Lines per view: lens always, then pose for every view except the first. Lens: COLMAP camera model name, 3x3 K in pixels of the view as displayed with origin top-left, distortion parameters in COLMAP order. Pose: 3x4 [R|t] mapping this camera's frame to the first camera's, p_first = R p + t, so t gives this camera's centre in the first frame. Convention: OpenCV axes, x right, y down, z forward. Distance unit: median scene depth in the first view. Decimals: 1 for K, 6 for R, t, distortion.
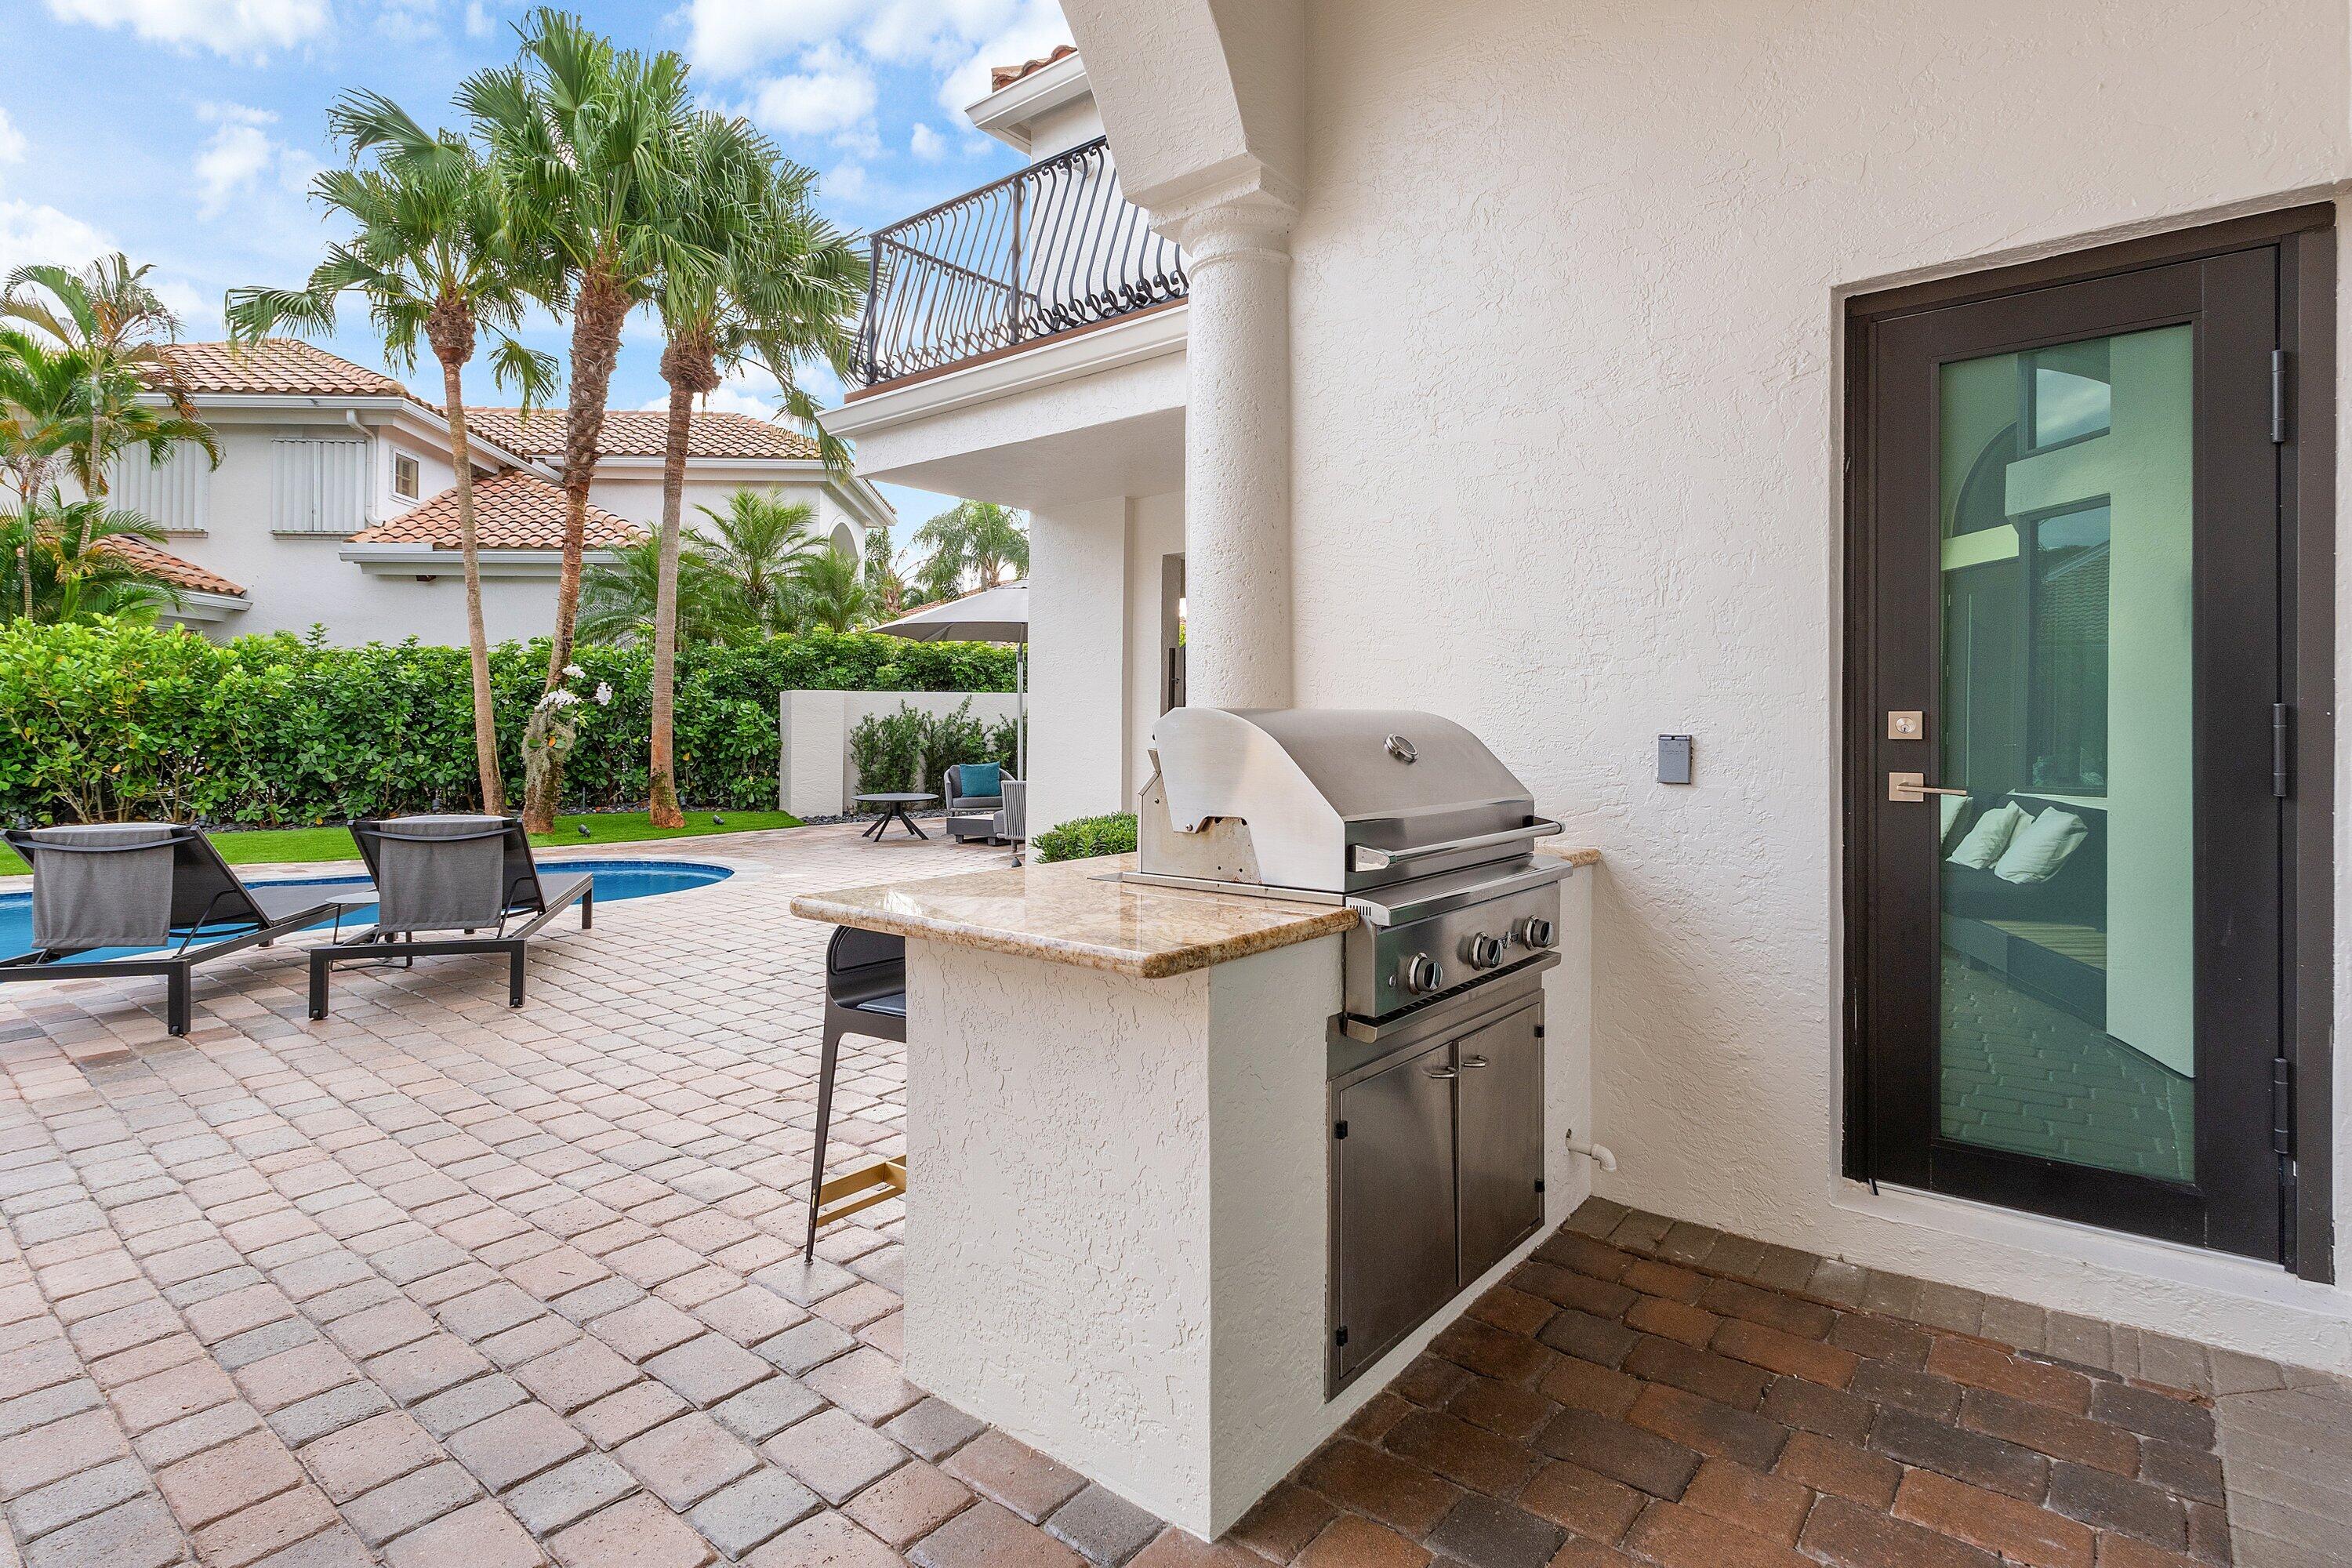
lens RADIAL K [[1216.9, 0, 1207.0], [0, 1216.9, 729.8], [0, 0, 1]] dist [-0.000959, 0.000029]
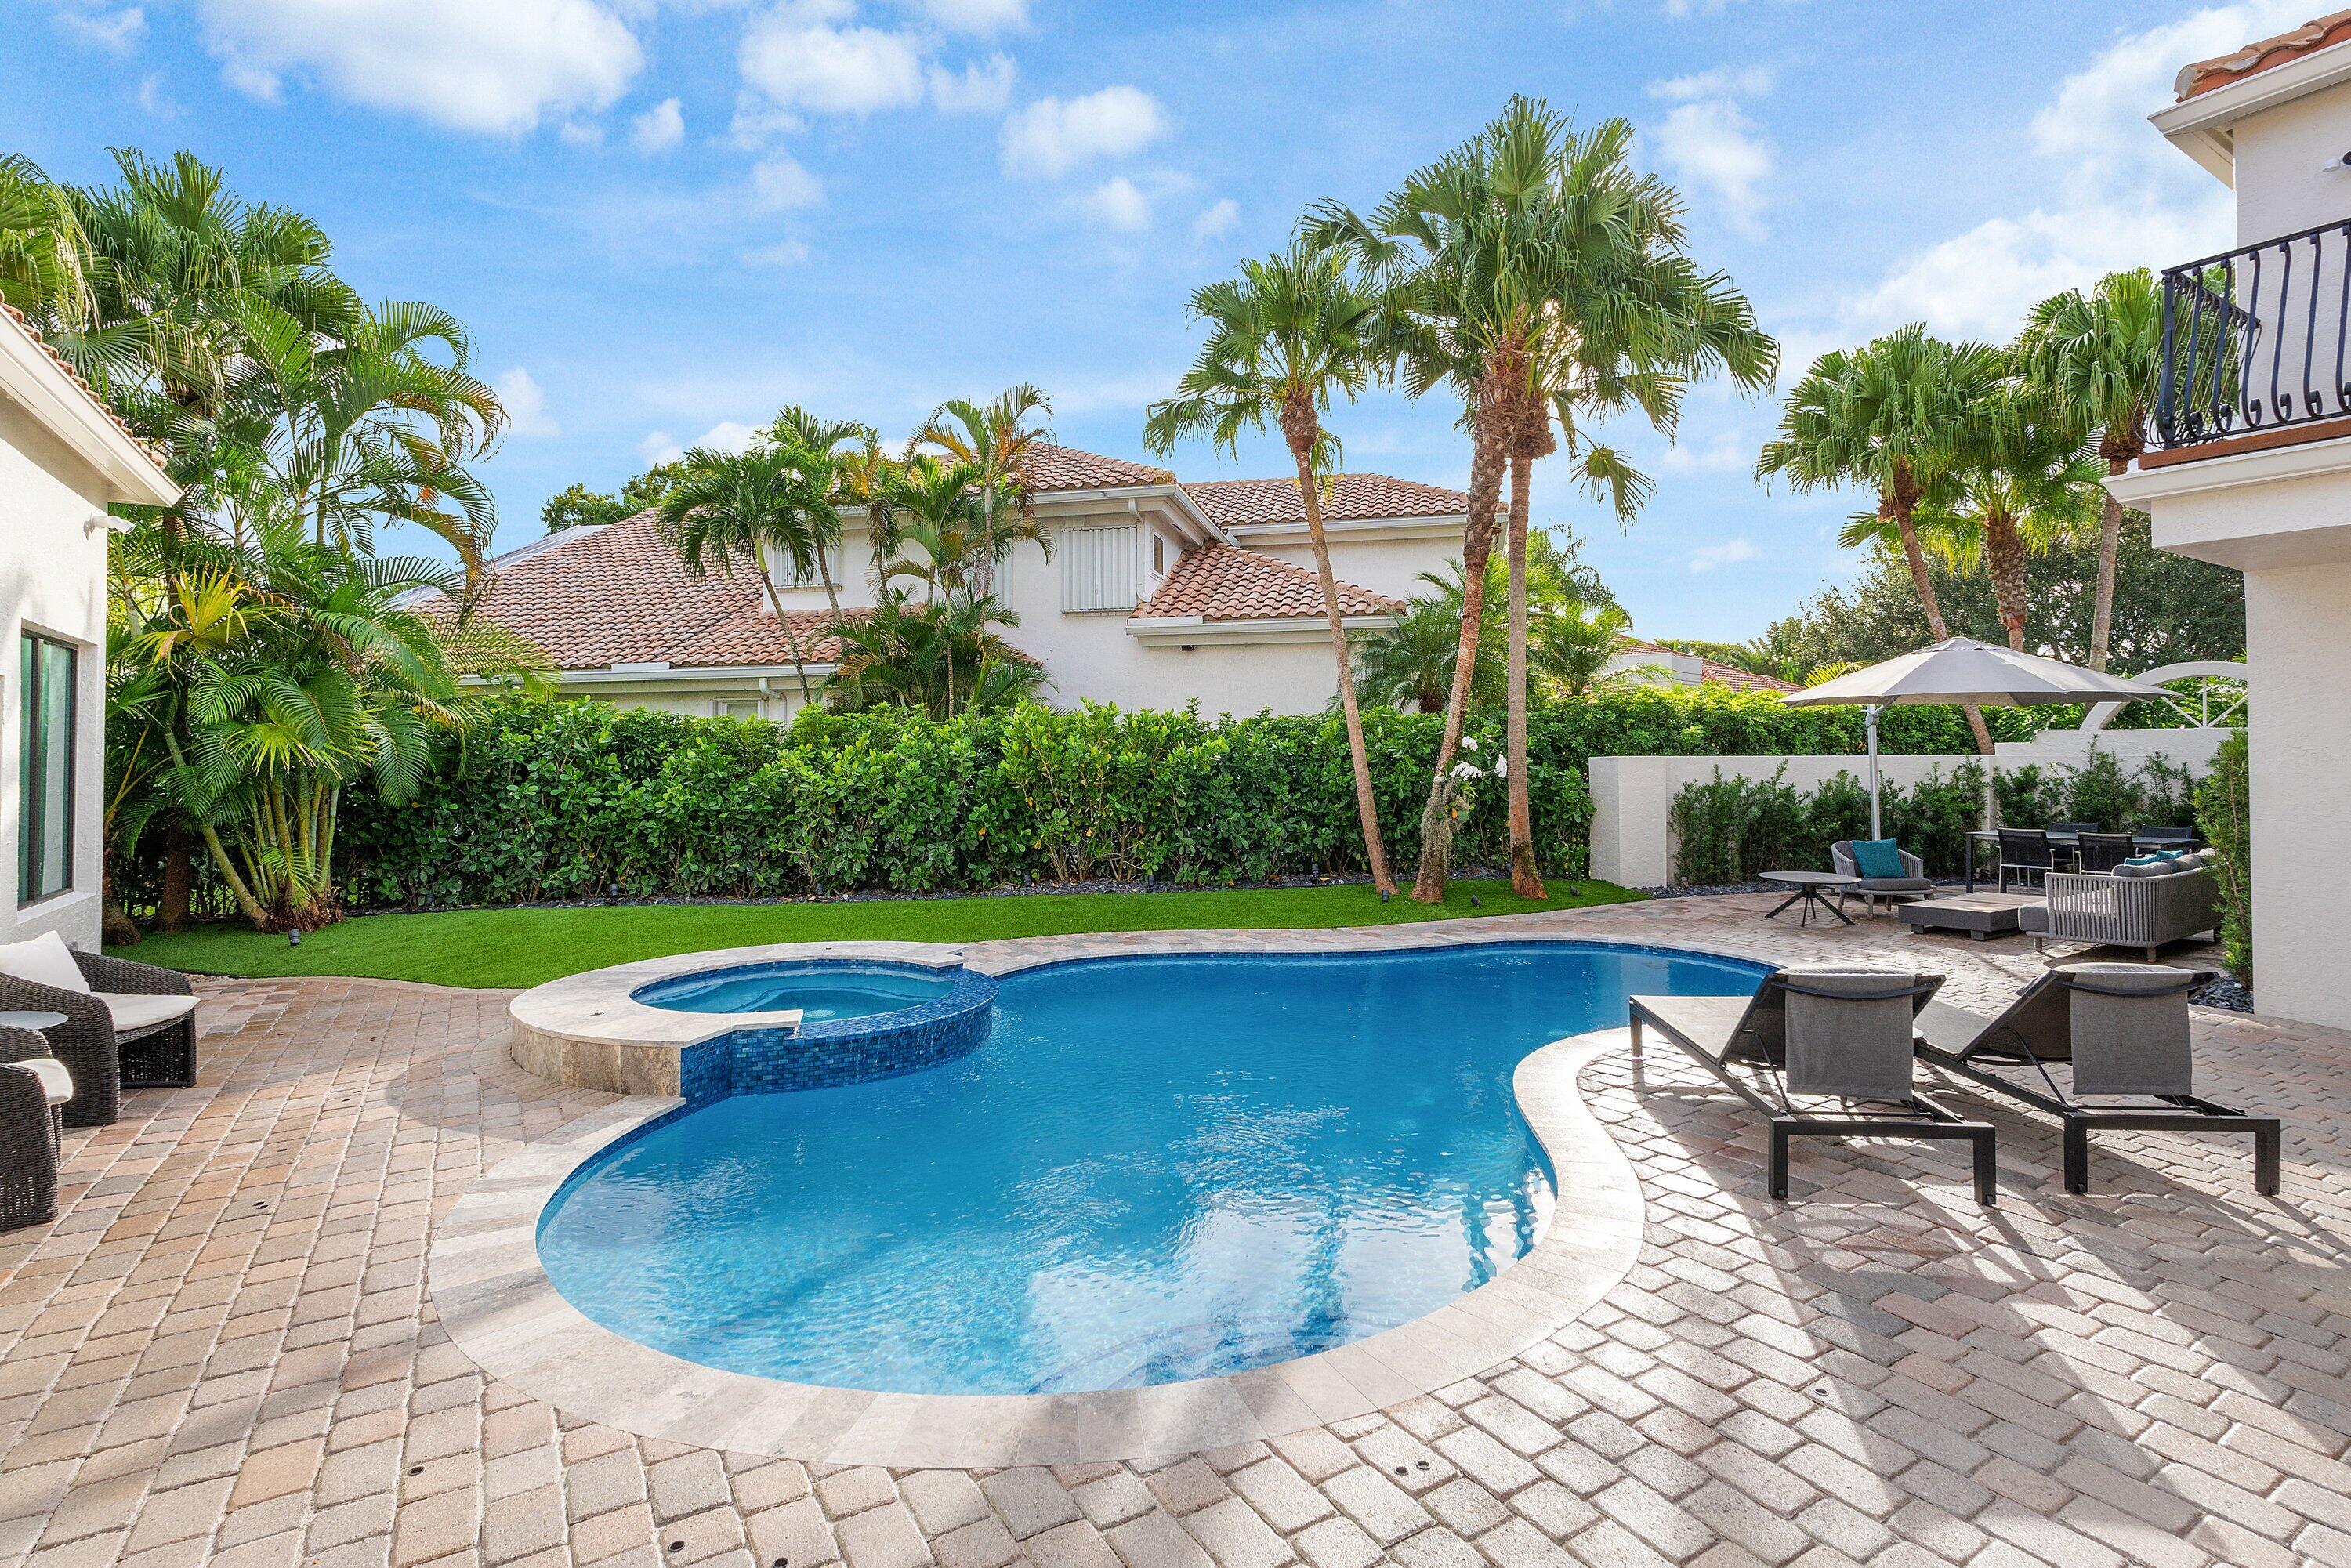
lens RADIAL K [[1216.3, 0, 1206.5], [0, 1216.3, 729.8], [0, 0, 1]] dist [-0.000959, 0.000029]
pose [[0.945469, -0.006295, -0.325652, -0.324635], [-0.002892, 0.999612, -0.027719, -0.024926], [0.325700, 0.027149, 0.945083, -0.025148]]
